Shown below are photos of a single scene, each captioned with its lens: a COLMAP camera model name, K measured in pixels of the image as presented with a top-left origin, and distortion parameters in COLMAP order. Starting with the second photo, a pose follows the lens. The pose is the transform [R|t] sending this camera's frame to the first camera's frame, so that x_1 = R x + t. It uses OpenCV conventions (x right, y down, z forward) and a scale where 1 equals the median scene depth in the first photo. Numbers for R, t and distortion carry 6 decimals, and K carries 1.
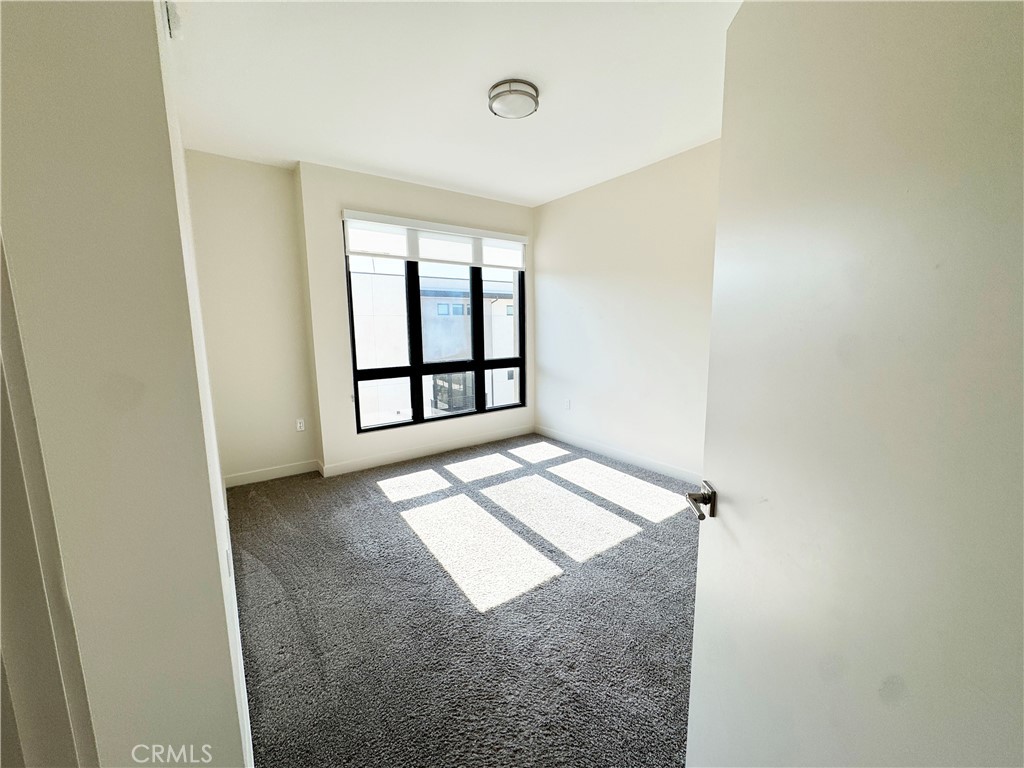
lens RADIAL K [[414.6, 0, 514.6], [0, 414.6, 389.5], [0, 0, 1]] dist [-0.006238, 0.001055]
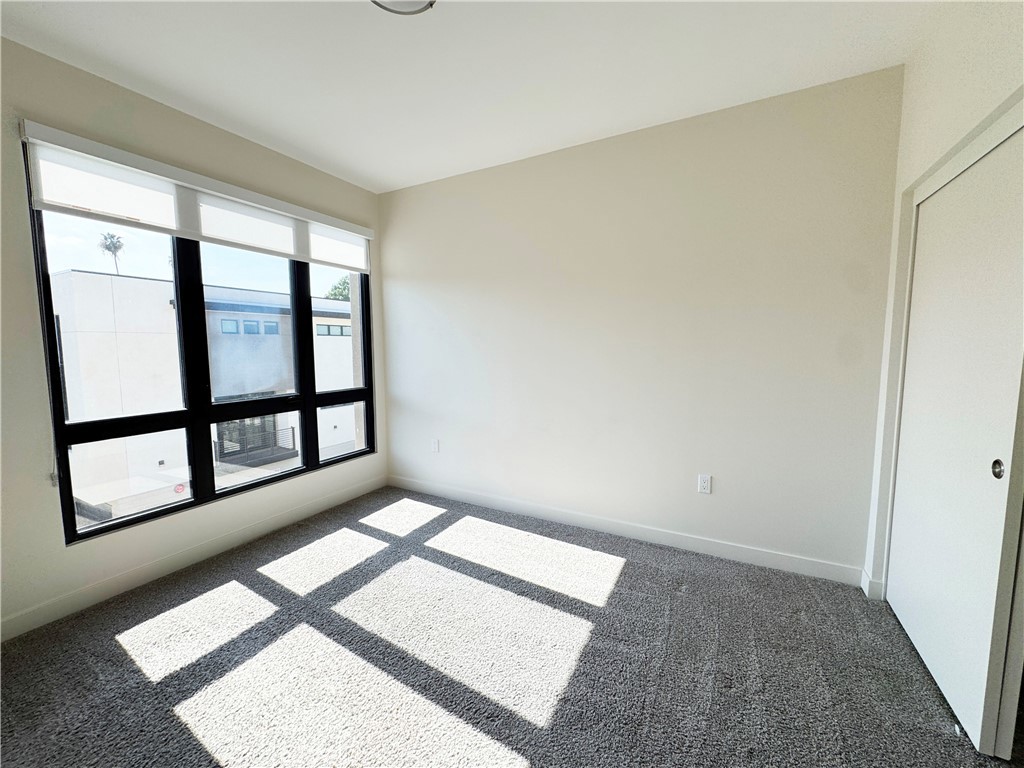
lens RADIAL K [[414.6, 0, 514.5], [0, 414.6, 384.9], [0, 0, 1]] dist [-0.006238, 0.001055]
pose [[0.905726, -0.034012, 0.422496, -0.072528], [0.061084, 0.996844, -0.050700, -0.034623], [-0.419439, 0.071728, 0.904946, 0.252731]]
